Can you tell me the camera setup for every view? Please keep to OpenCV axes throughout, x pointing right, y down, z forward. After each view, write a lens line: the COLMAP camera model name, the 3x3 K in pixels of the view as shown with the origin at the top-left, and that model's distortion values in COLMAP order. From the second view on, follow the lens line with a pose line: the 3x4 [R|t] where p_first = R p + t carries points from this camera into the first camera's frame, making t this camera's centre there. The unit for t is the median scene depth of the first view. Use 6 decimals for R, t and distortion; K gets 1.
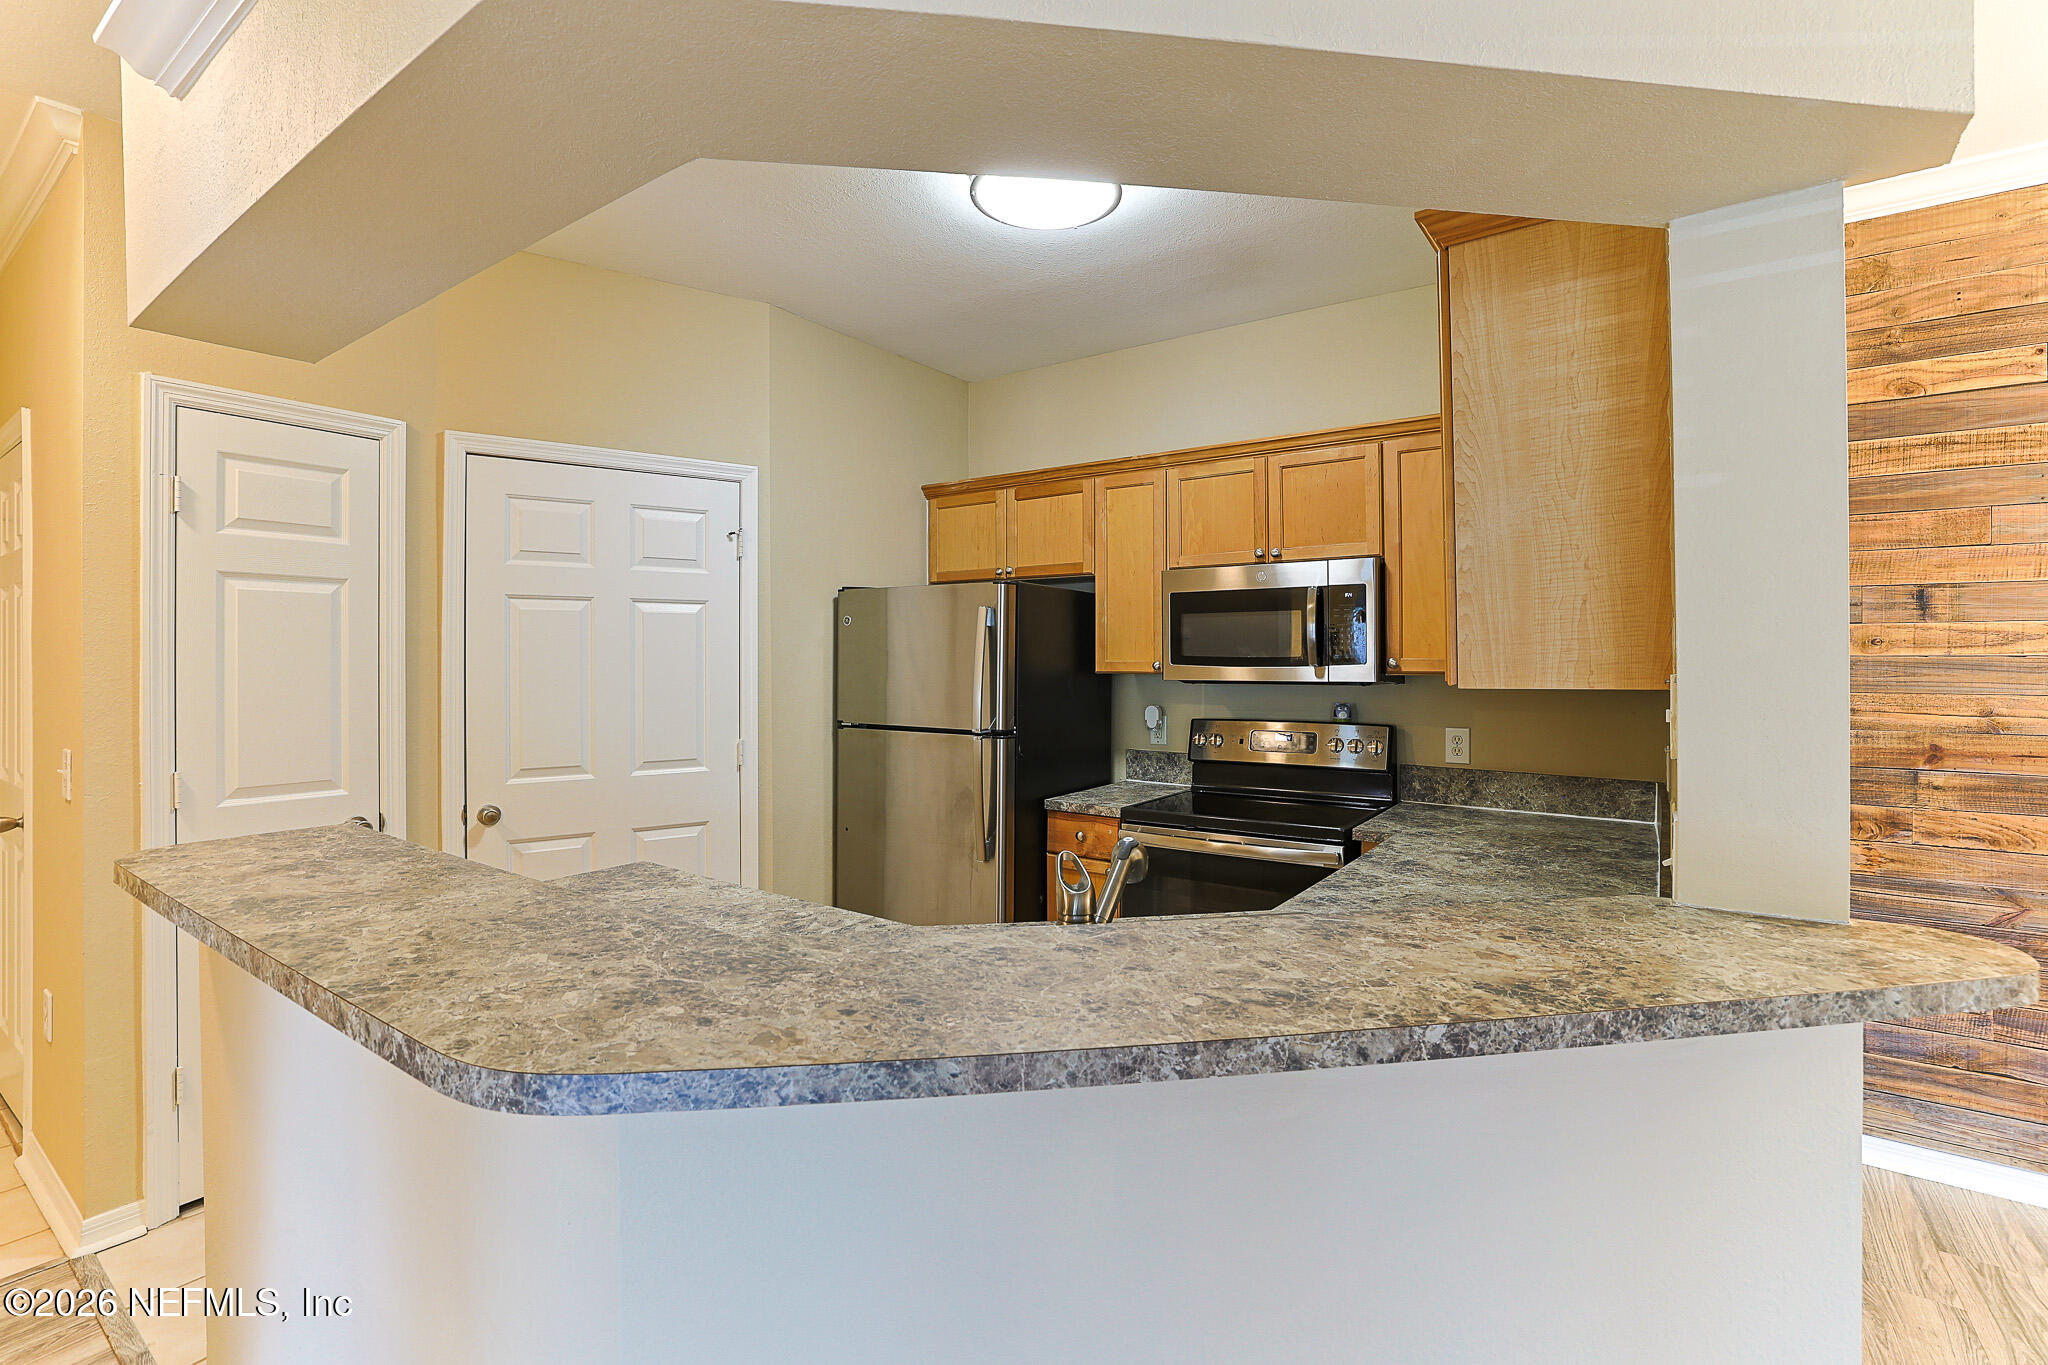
lens RADIAL K [[928.2, 0, 1016.3], [0, 928.2, 660.4], [0, 0, 1]] dist [-0.047699, 0.020006]
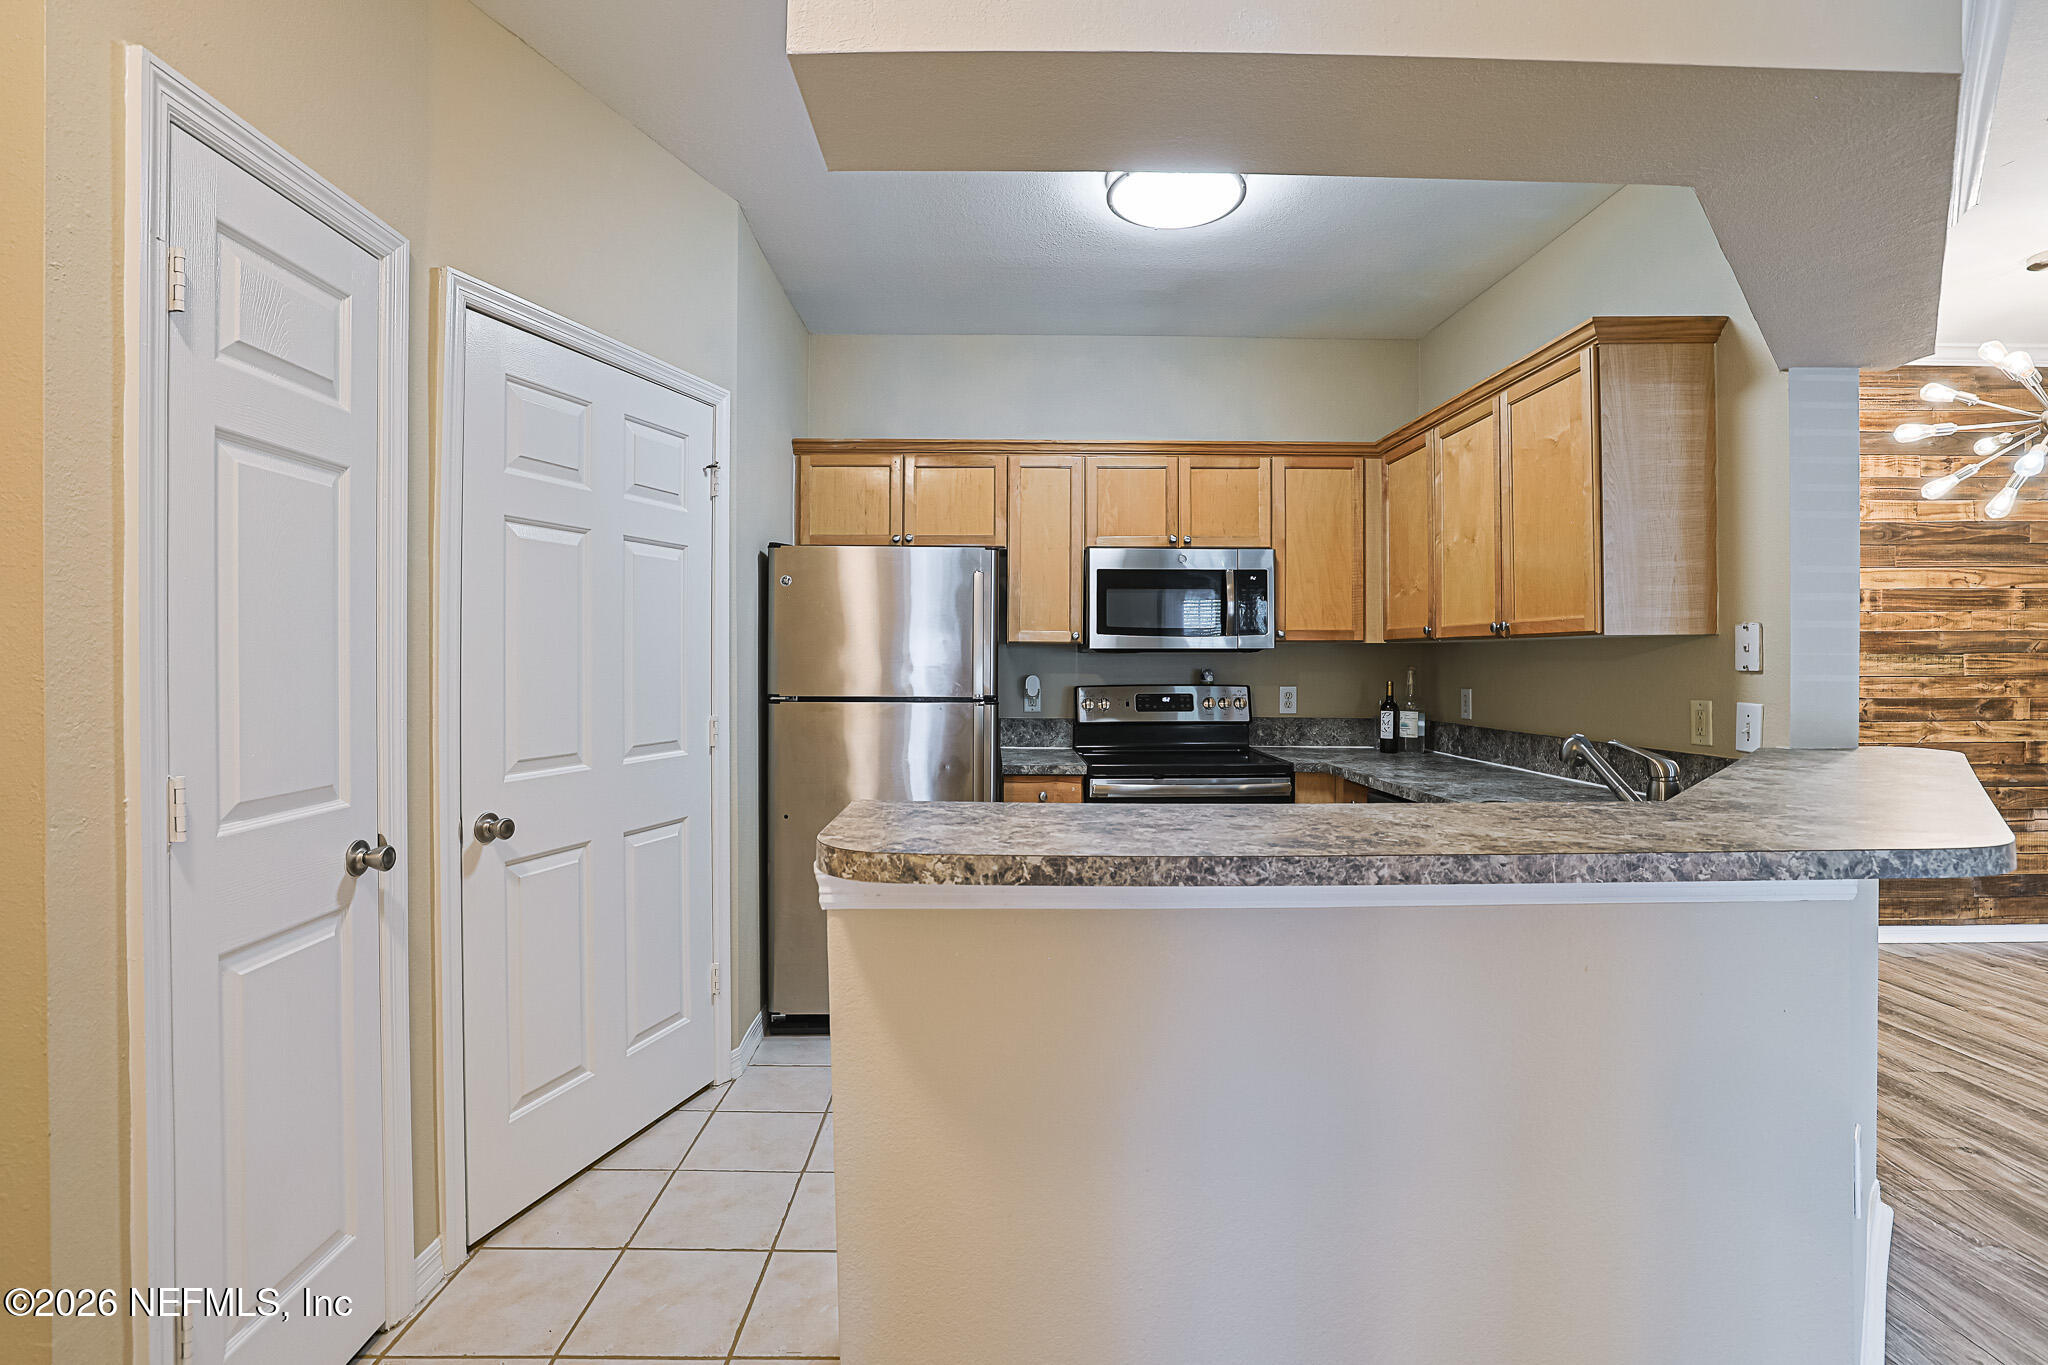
lens RADIAL K [[938.6, 0, 1014.5], [0, 938.6, 663.7], [0, 0, 1]] dist [-0.050603, 0.020596]
pose [[0.806102, -0.002356, 0.591771, -0.636319], [-0.001181, 0.999984, 0.005590, 0.036890], [-0.591775, -0.005205, 0.806086, 0.180070]]
